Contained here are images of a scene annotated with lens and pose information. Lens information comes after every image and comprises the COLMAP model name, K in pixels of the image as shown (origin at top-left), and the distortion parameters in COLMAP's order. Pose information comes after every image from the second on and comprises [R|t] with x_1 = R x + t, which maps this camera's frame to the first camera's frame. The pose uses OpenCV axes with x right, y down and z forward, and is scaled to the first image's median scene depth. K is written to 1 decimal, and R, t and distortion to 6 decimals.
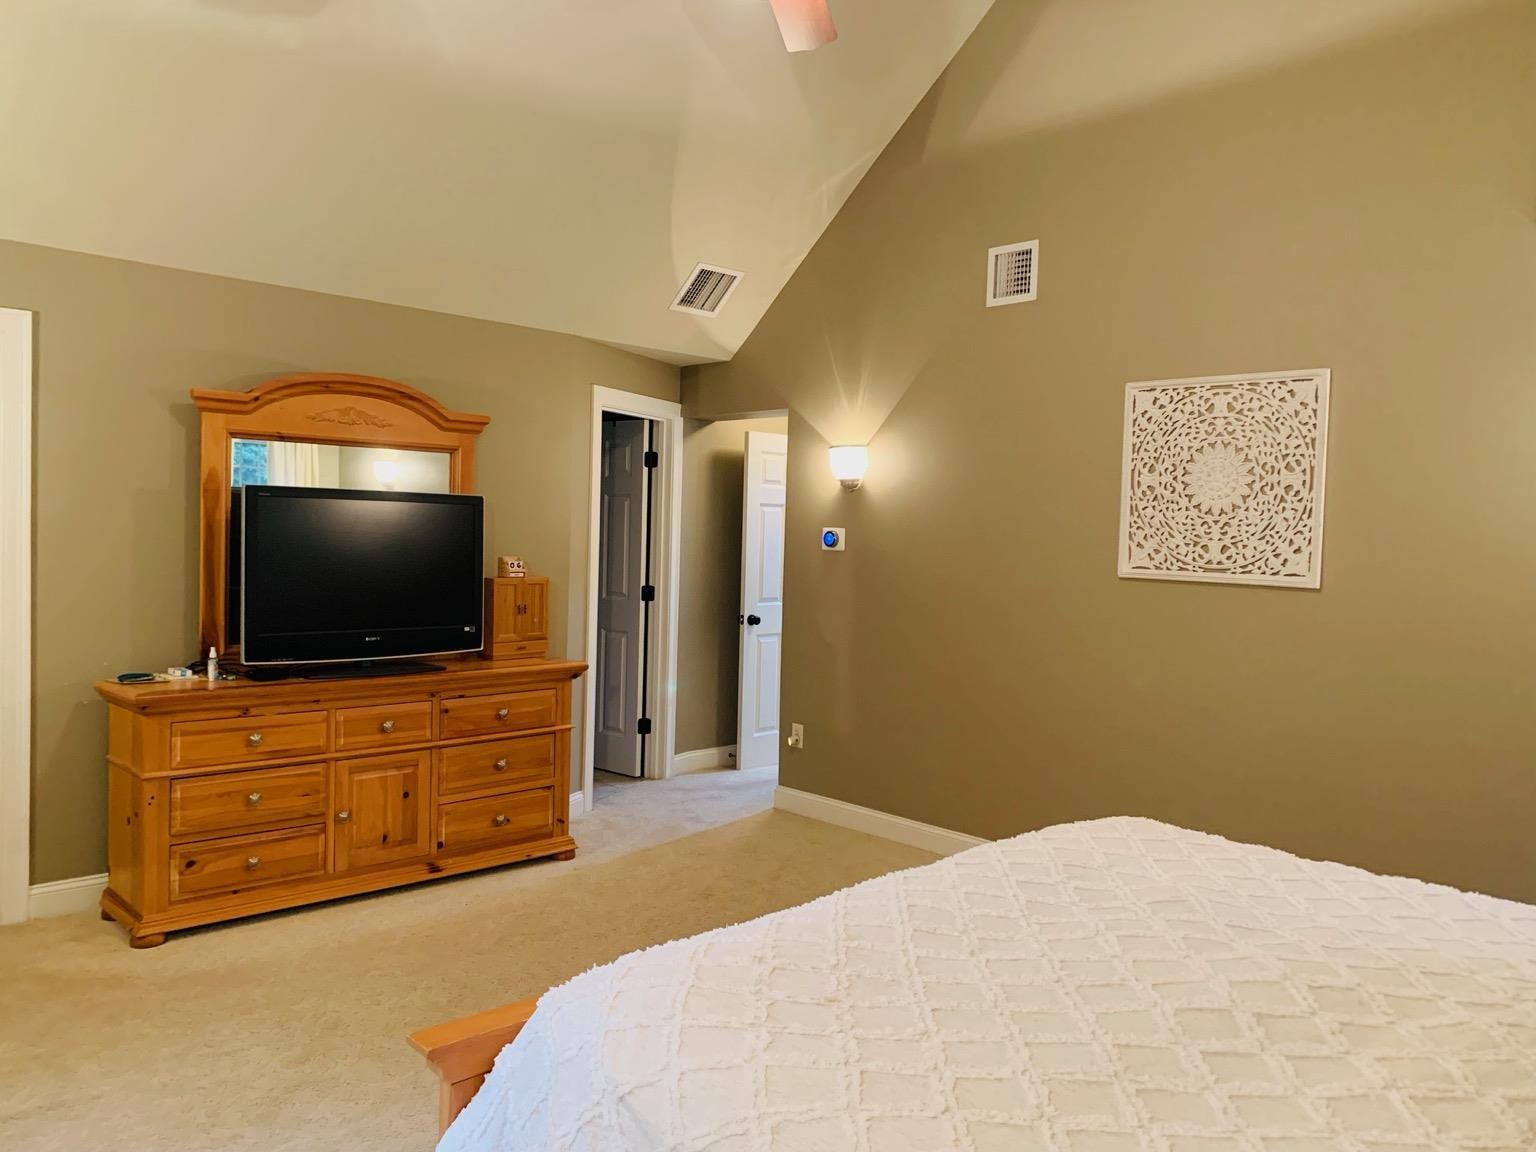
lens RADIAL K [[1169.9, 0, 767.9], [0, 1169.9, 572.5], [0, 0, 1]] dist [0.007535, 0.005430]
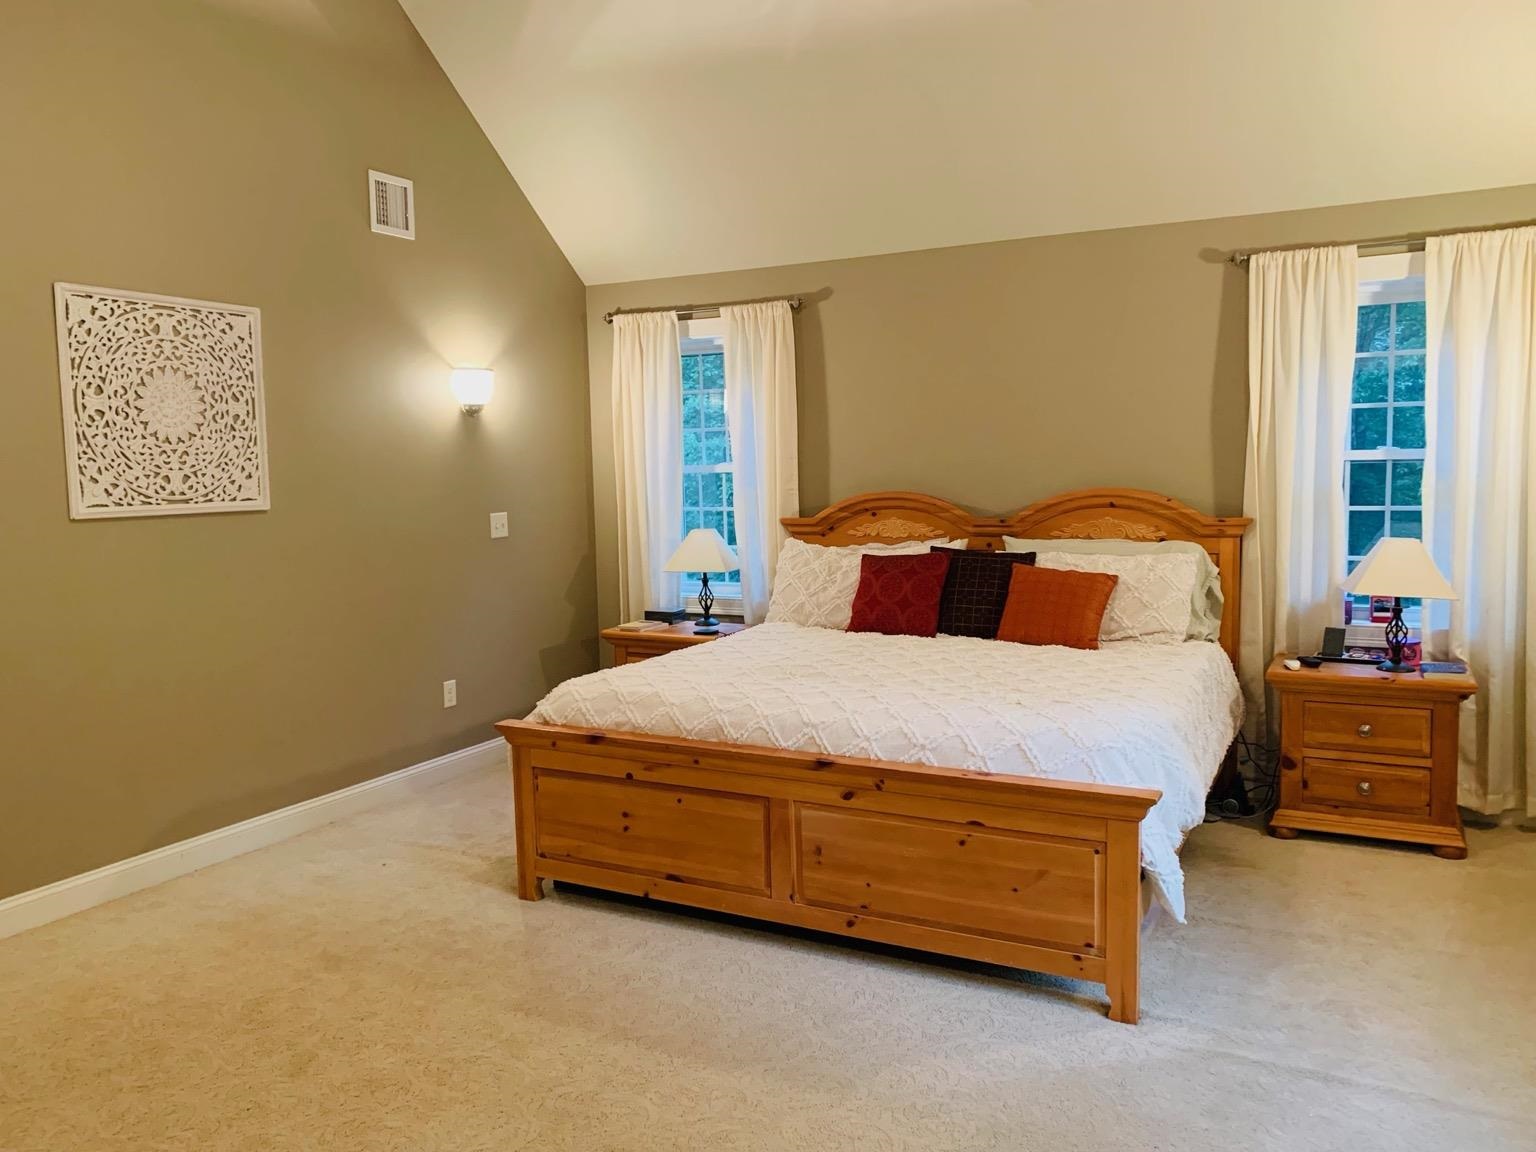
lens RADIAL K [[1169.9, 0, 768.1], [0, 1169.9, 576.1], [0, 0, 1]] dist [0.007535, 0.005430]
pose [[-0.316834, -0.111676, 0.941884, -0.678599], [0.050970, 0.989605, 0.134480, -0.045591], [-0.947111, 0.090616, -0.307848, 0.839253]]
